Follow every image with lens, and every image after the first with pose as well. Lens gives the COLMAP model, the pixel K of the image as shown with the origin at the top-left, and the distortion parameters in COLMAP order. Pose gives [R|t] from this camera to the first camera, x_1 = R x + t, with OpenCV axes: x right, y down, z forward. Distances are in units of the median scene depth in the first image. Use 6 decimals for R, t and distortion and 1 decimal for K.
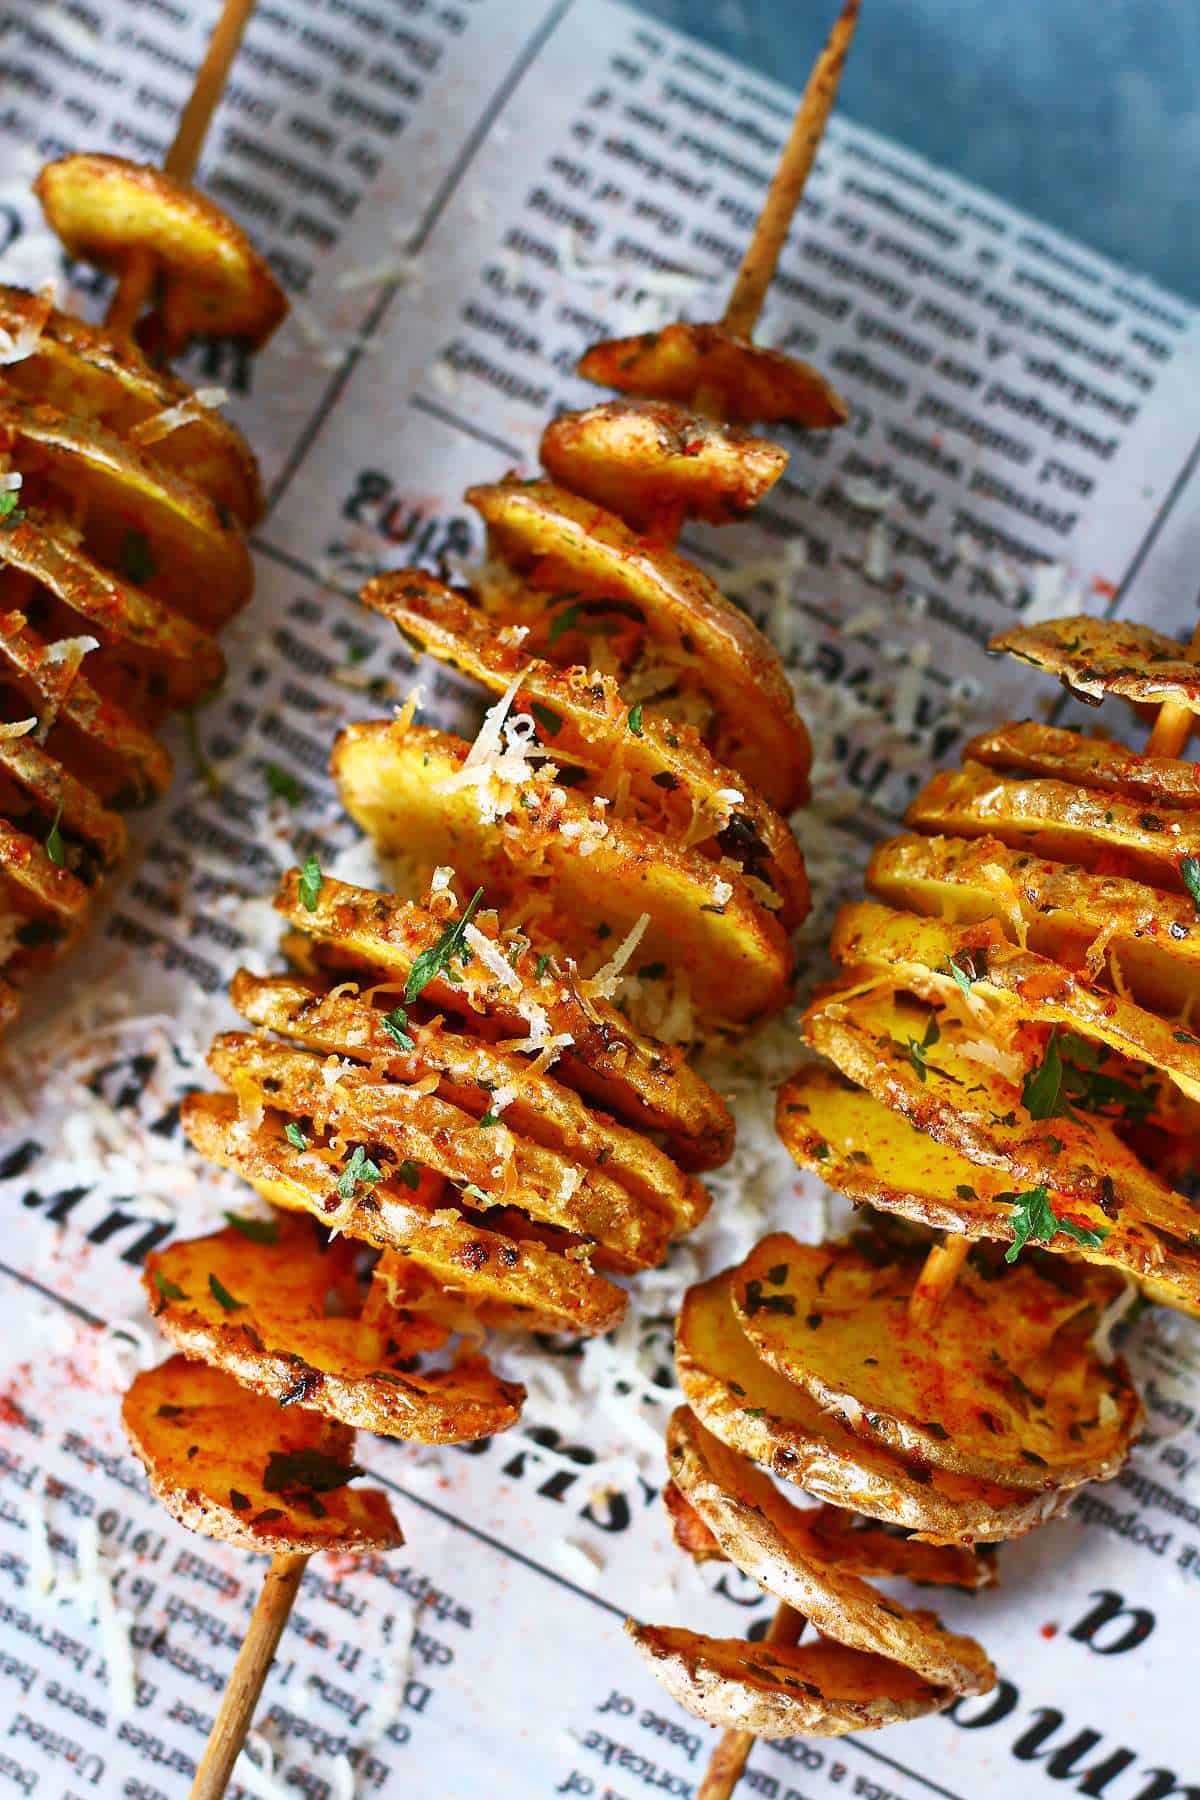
lens RADIAL K [[4636.7, 0, 583.7], [0, 4636.7, 904.7], [0, 0, 1]] dist [-0.087330, 0.000000]
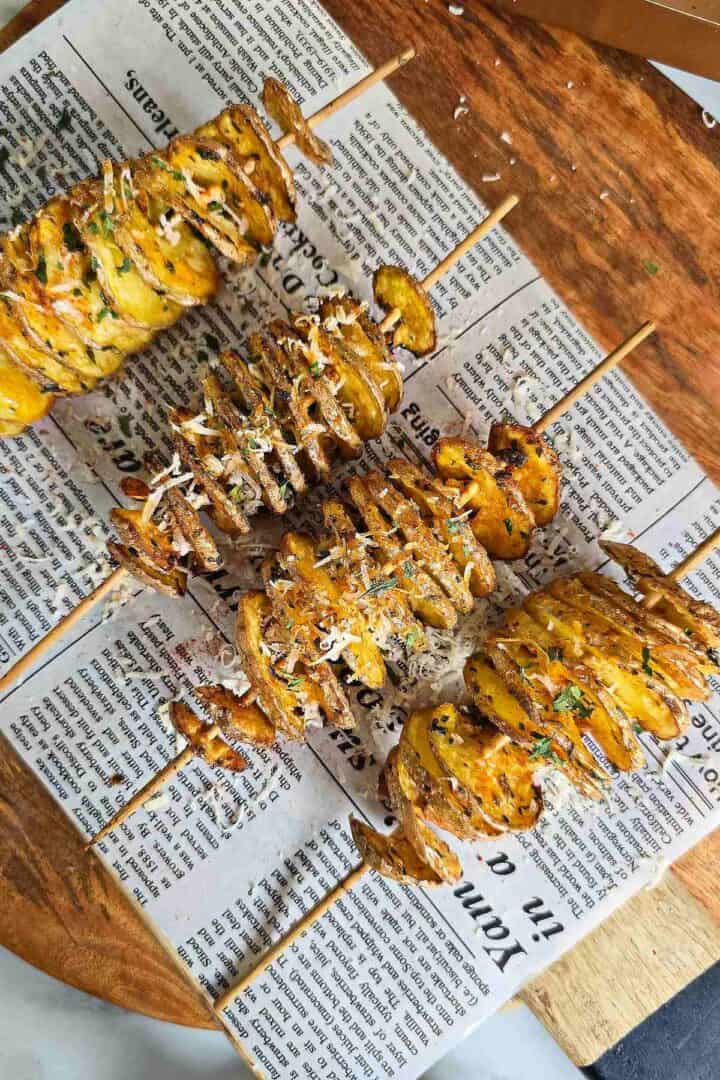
lens RADIAL K [[807.5, 0, 365.7], [0, 807.5, 551.0], [0, 0, 1]] dist [0.013215, -0.002701]
pose [[0.924118, 0.381660, 0.018475, -0.049499], [-0.381915, 0.921041, 0.076317, -0.033499], [0.012111, -0.077582, 0.996912, 0.483357]]
